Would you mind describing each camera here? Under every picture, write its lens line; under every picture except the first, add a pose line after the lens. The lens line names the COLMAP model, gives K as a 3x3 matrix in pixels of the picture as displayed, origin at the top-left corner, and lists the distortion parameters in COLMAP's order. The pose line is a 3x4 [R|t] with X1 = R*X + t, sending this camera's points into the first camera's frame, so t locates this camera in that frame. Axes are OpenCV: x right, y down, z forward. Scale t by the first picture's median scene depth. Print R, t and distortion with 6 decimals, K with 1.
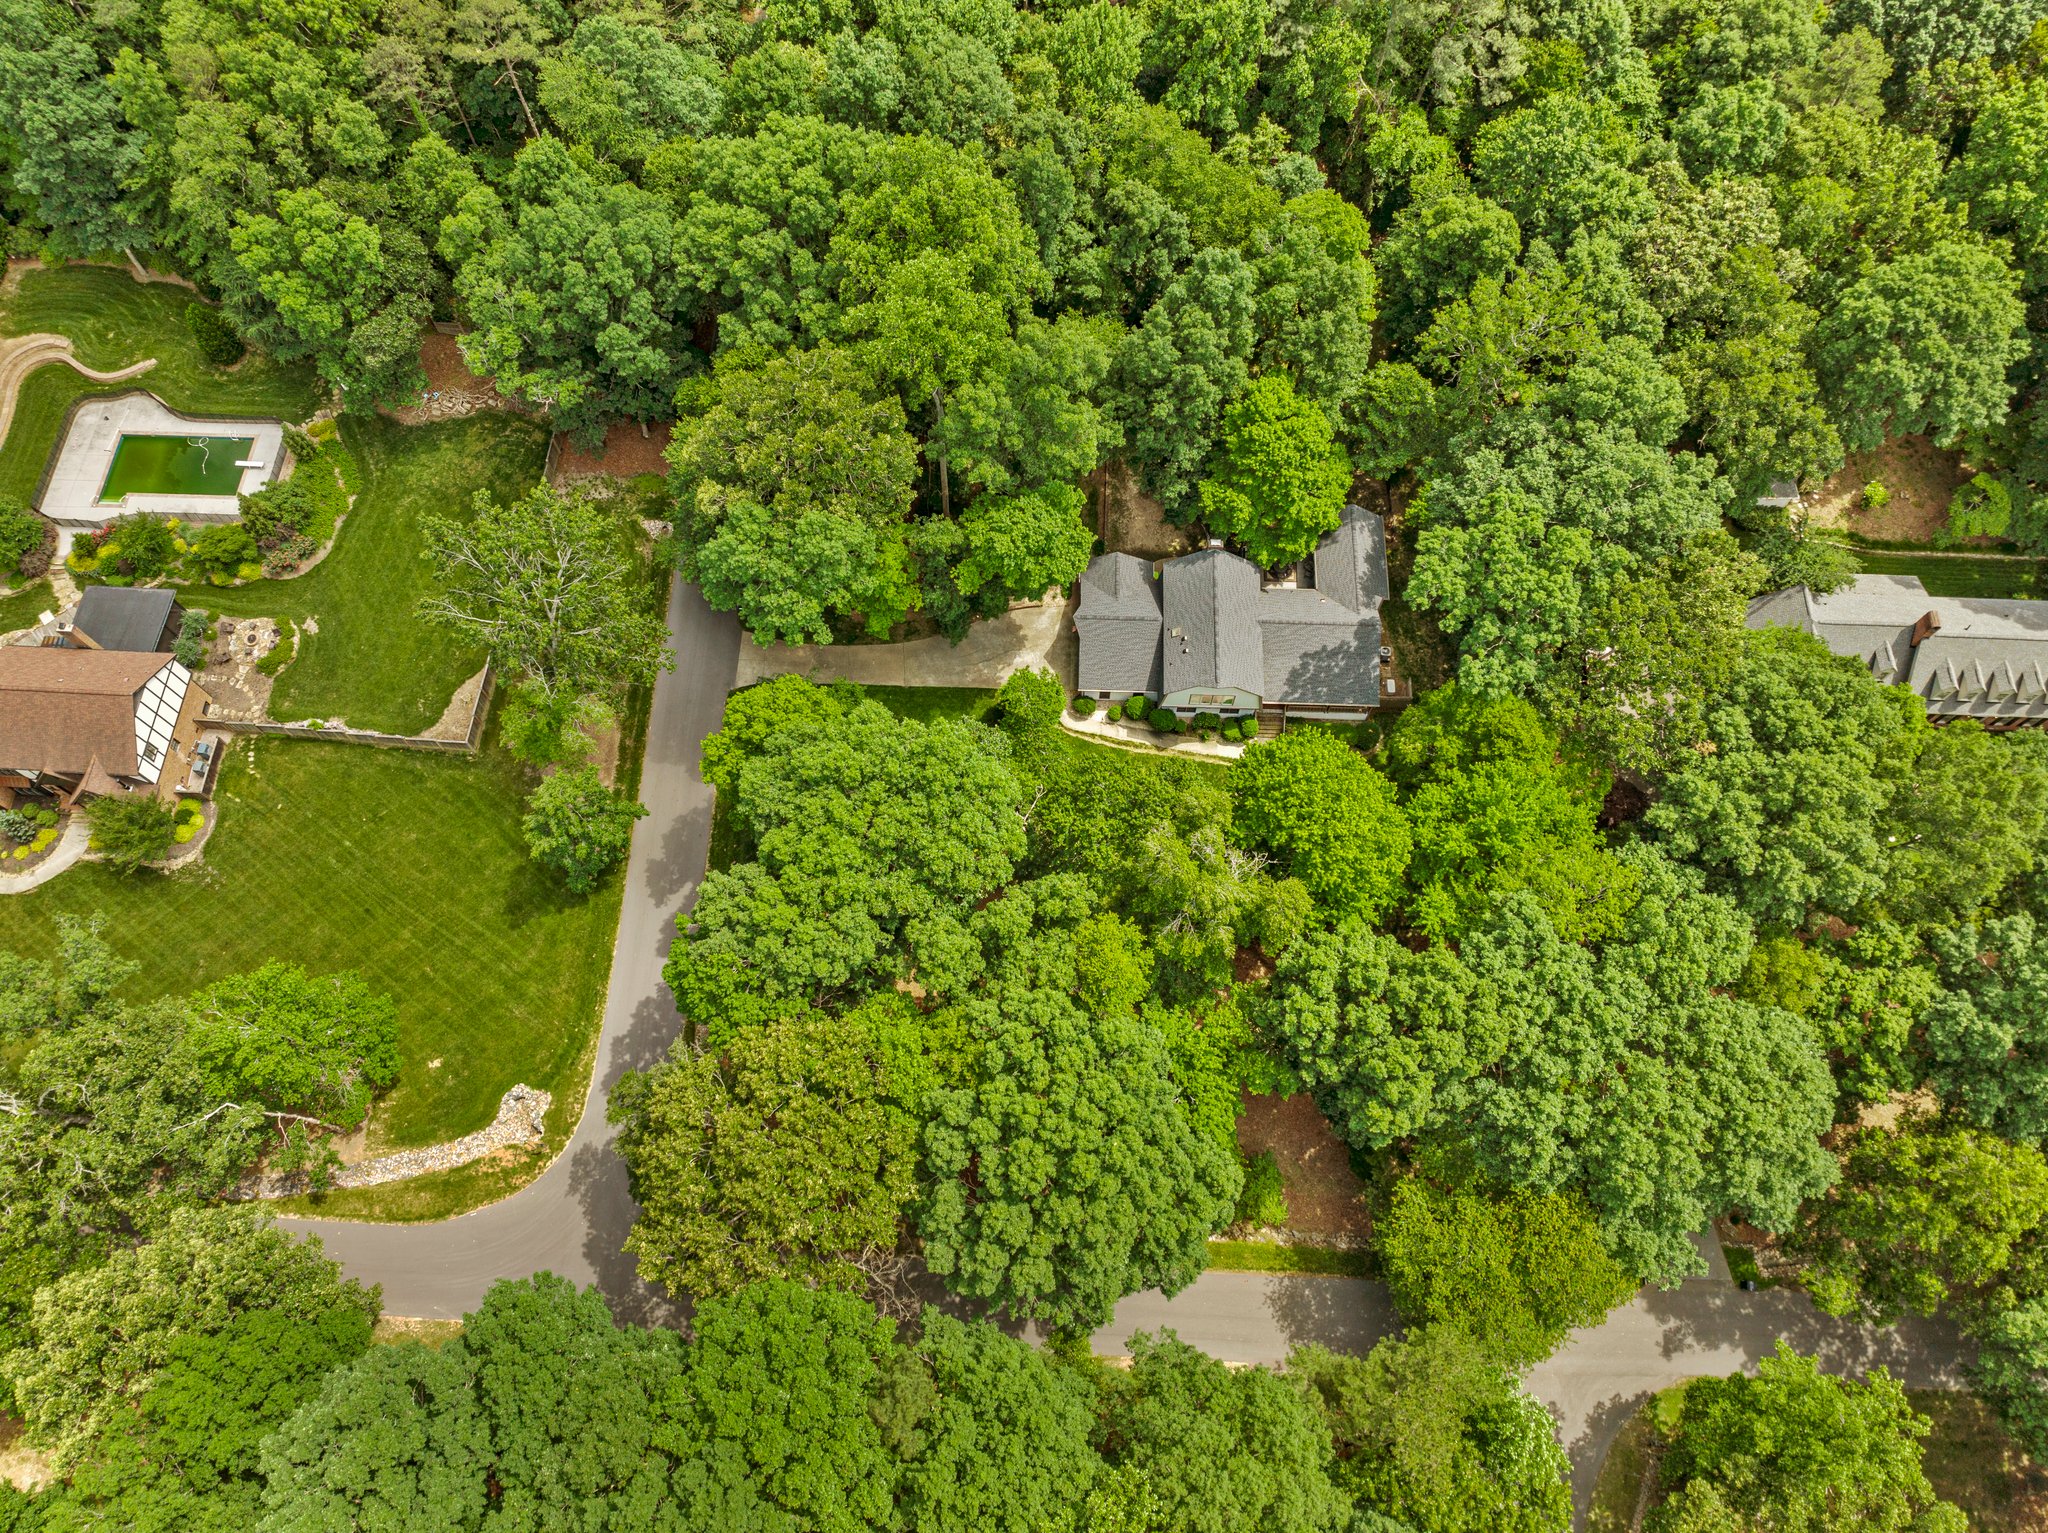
lens RADIAL K [[1453.2, 0, 1024.0], [0, 1453.2, 766.5], [0, 0, 1]] dist [-0.030825, 0.000420]
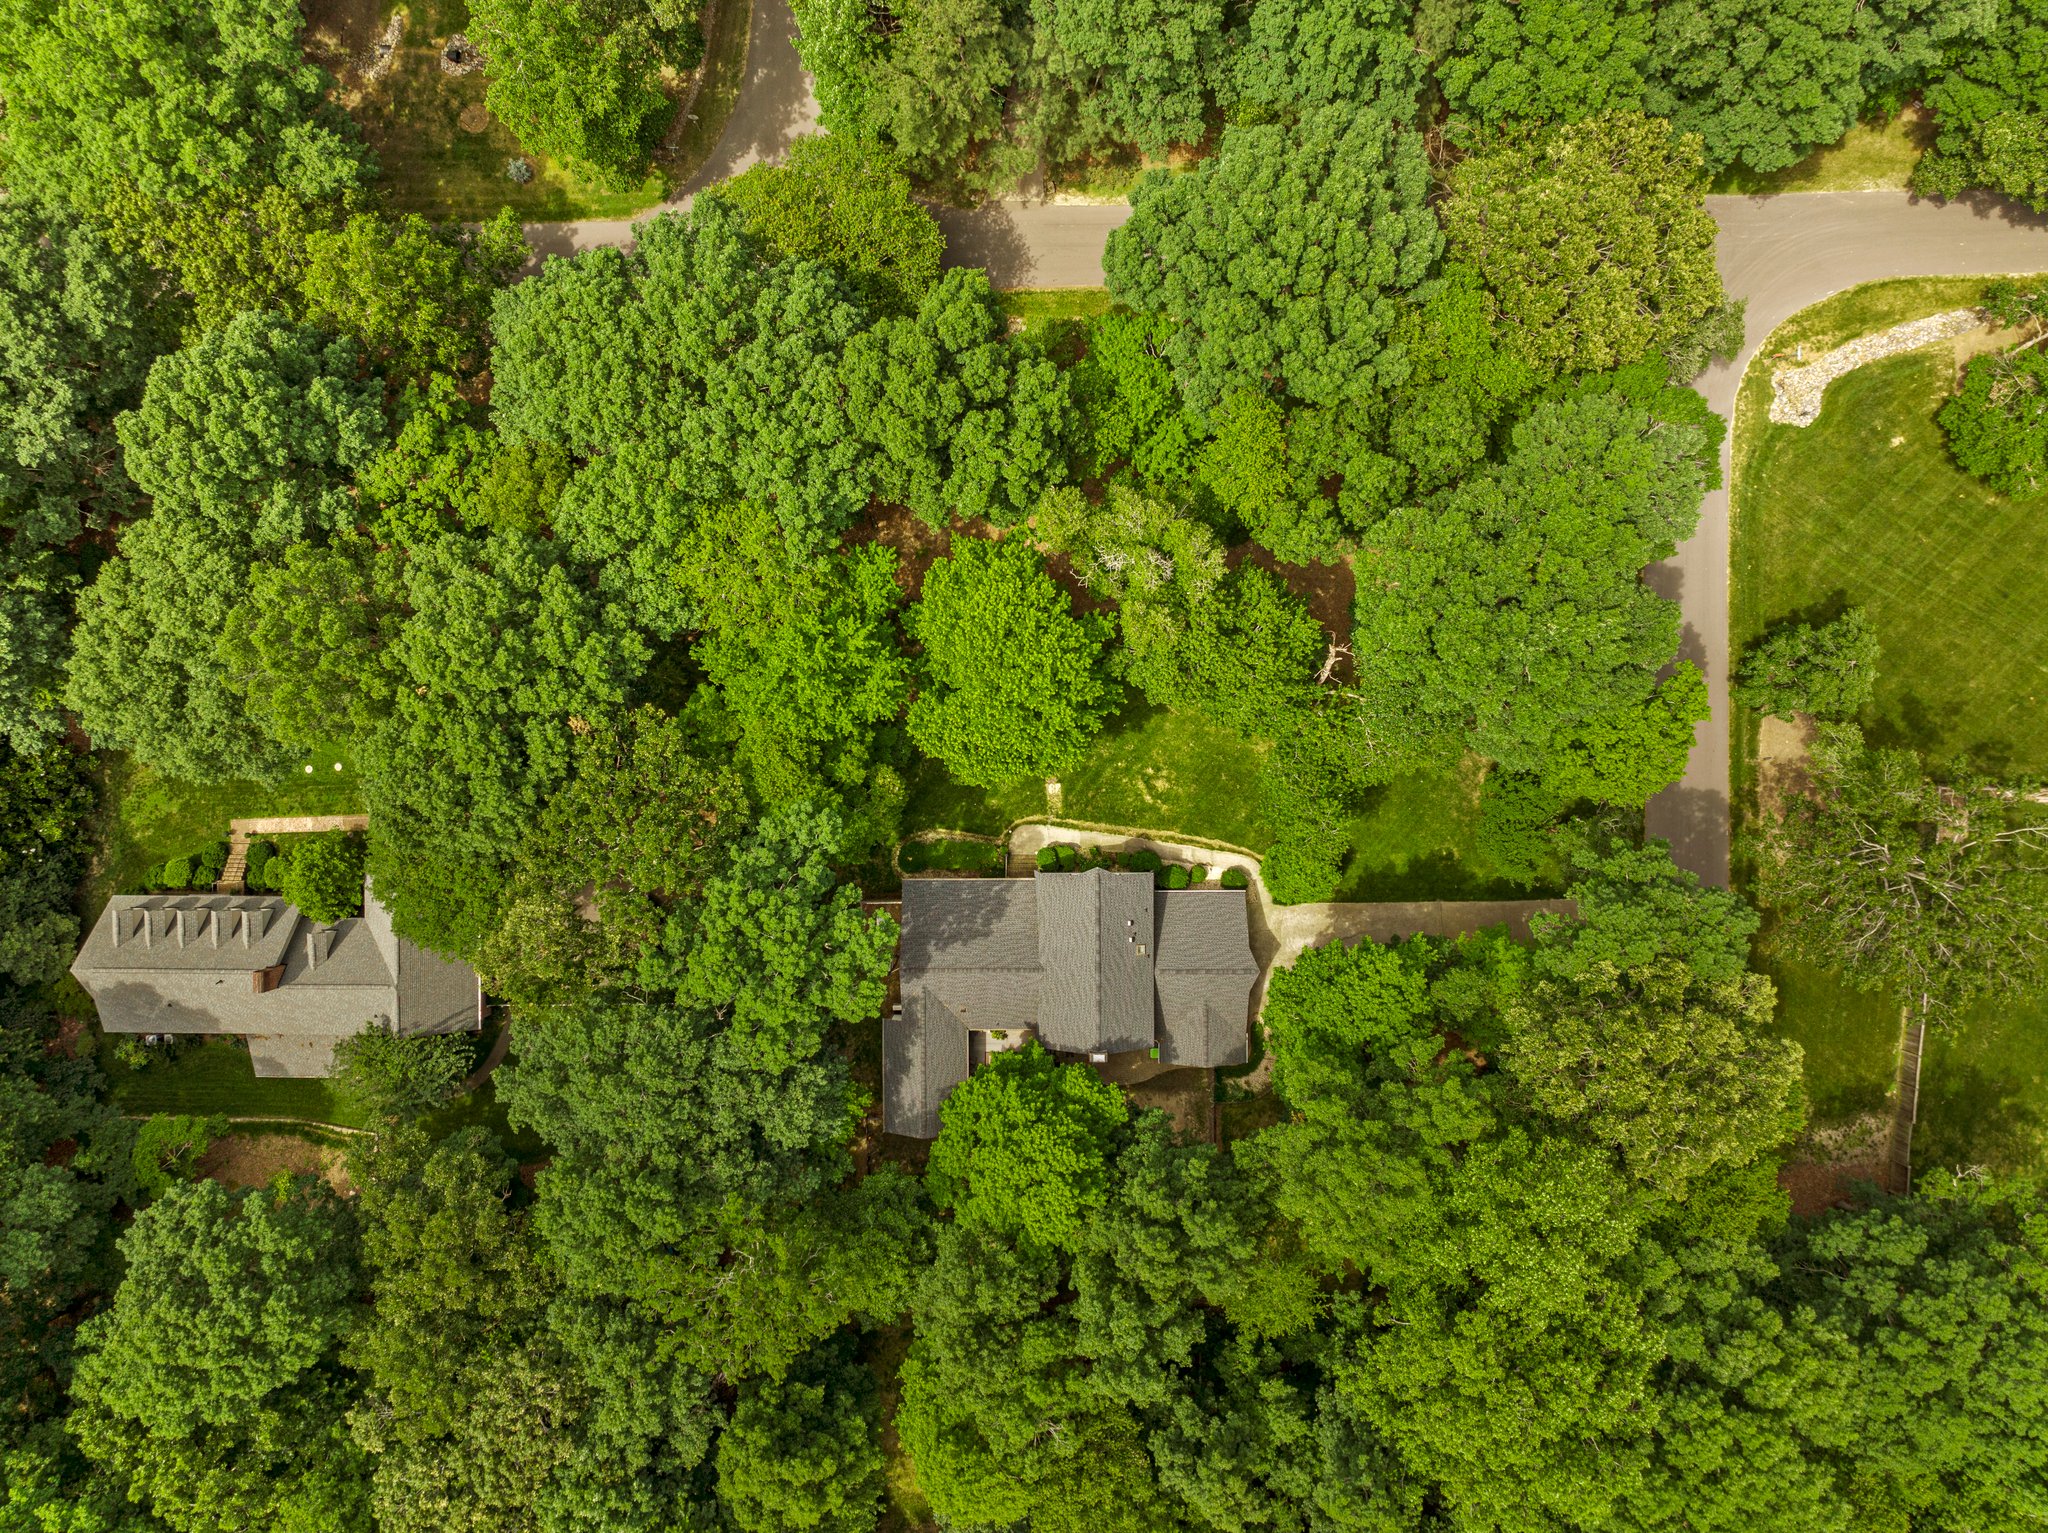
lens RADIAL K [[1466.0, 0, 1023.1], [0, 1466.0, 762.2], [0, 0, 1]] dist [-0.055487, 0.042391]
pose [[-0.999160, 0.038110, 0.015067, 0.167689], [-0.029408, -0.922851, 0.384033, -0.341140], [0.028540, 0.383267, 0.923197, 0.172828]]
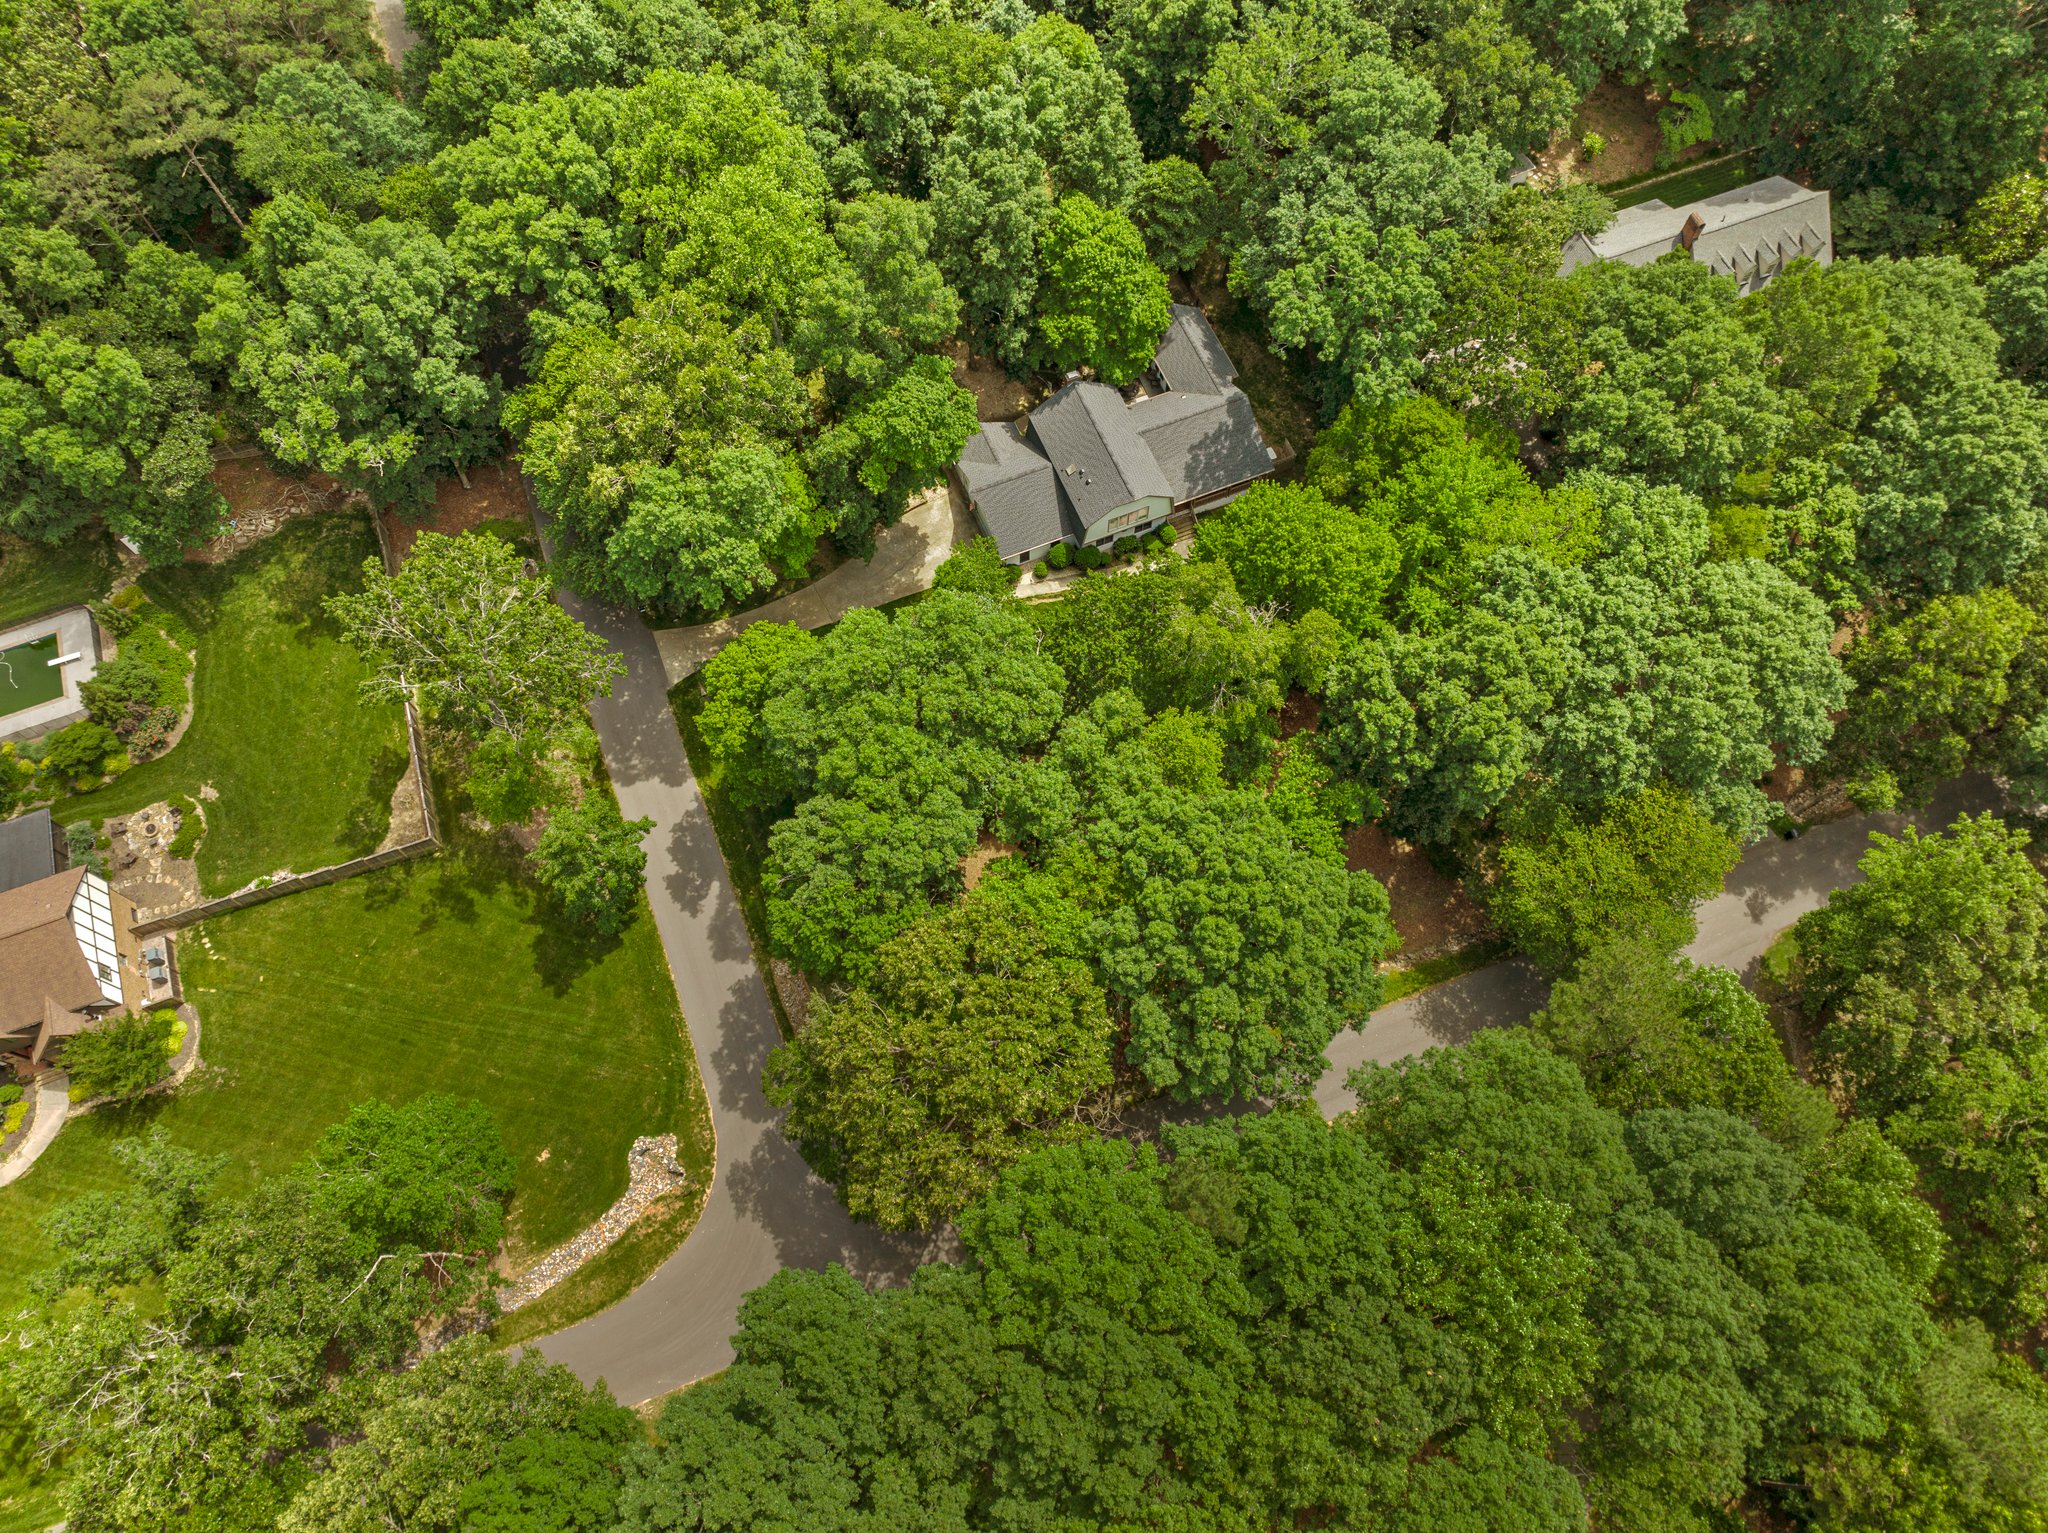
lens RADIAL K [[1466.0, 0, 1023.1], [0, 1466.0, 762.2], [0, 0, 1]] dist [-0.055487, 0.042391]
pose [[0.912107, -0.376260, 0.162754, -0.179587], [0.377626, 0.925656, 0.023666, 0.063695], [-0.159559, 0.039874, 0.986383, 0.010479]]
